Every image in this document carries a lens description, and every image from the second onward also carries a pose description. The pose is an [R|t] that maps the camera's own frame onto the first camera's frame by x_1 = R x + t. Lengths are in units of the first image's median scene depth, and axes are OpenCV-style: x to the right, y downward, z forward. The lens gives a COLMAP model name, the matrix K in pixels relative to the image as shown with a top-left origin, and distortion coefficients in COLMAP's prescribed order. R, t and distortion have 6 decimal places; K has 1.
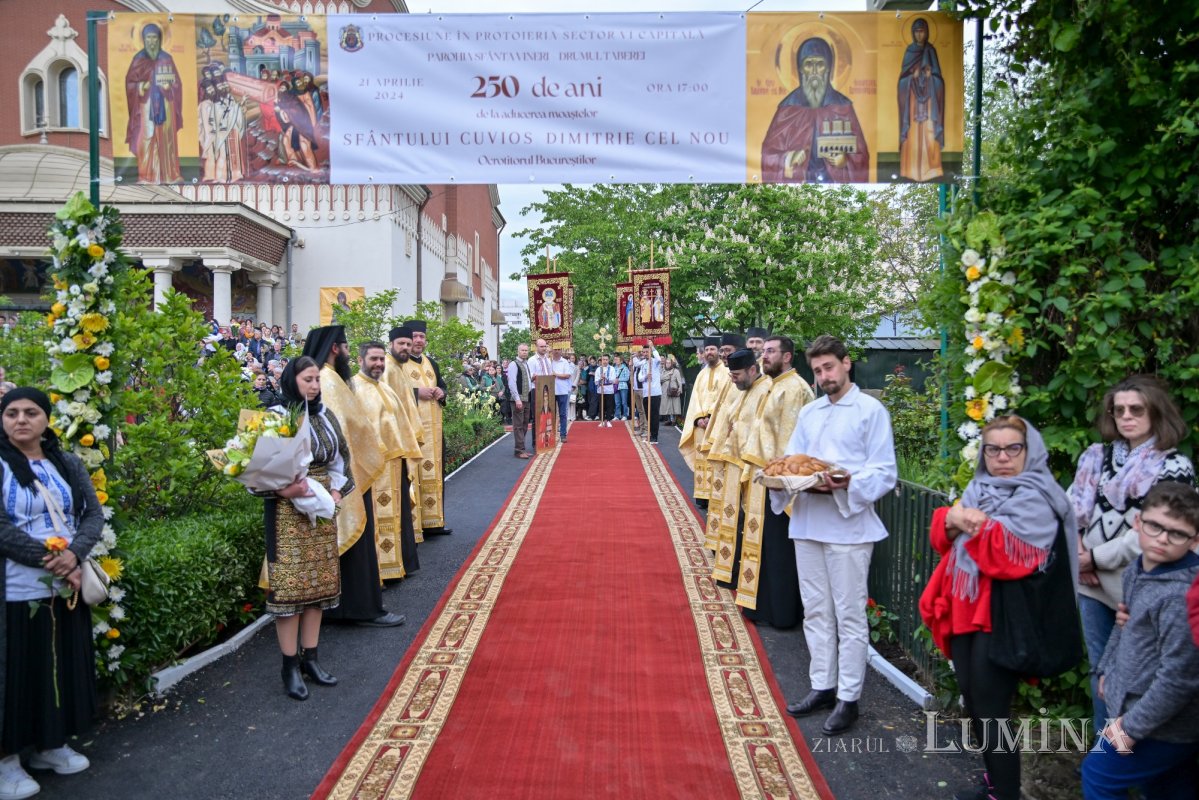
lens RADIAL K [[935.4, 0, 599.5], [0, 935.4, 400.0], [0, 0, 1]] dist [0.007306, 0.006218]
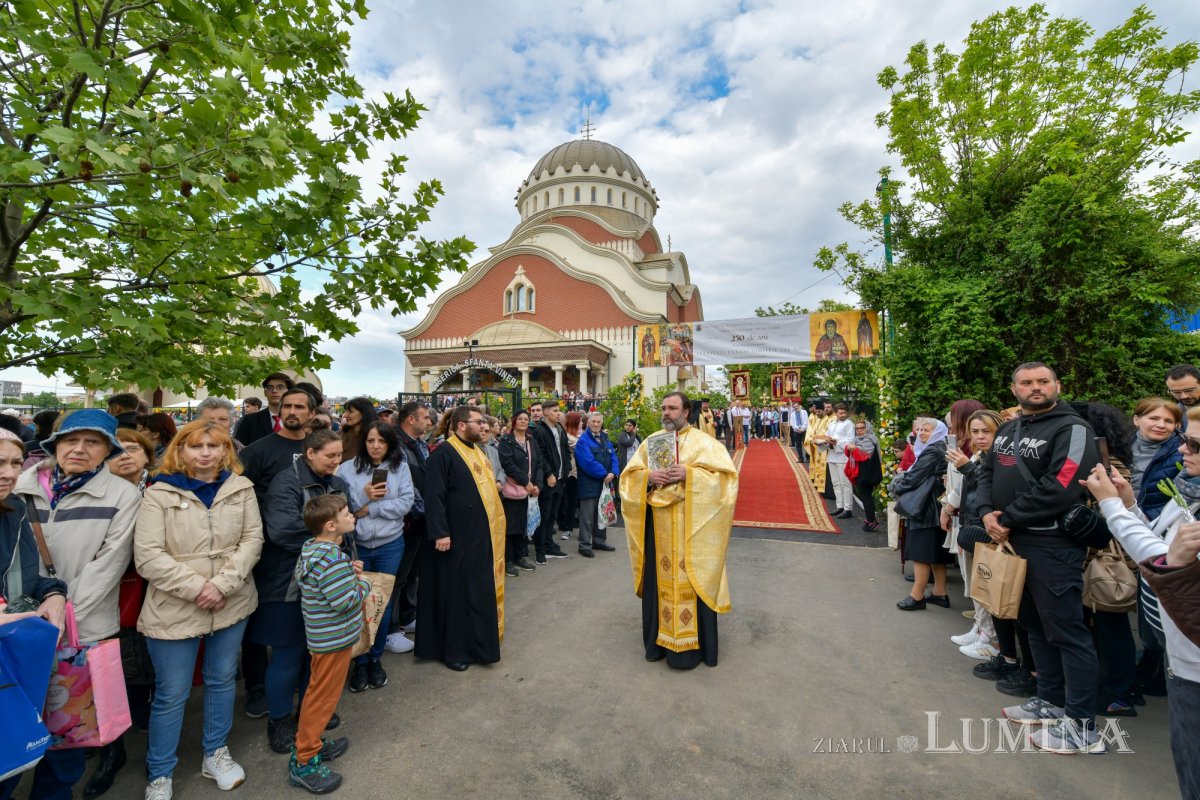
lens RADIAL K [[488.0, 0, 600.0], [0, 488.0, 400.0], [0, 0, 1]] dist [0.000046, 0.000082]
pose [[0.949262, -0.016006, -0.314080, -0.004061], [-0.002965, 0.998204, -0.059832, 0.005175], [0.314473, 0.057728, 0.947509, -0.166783]]
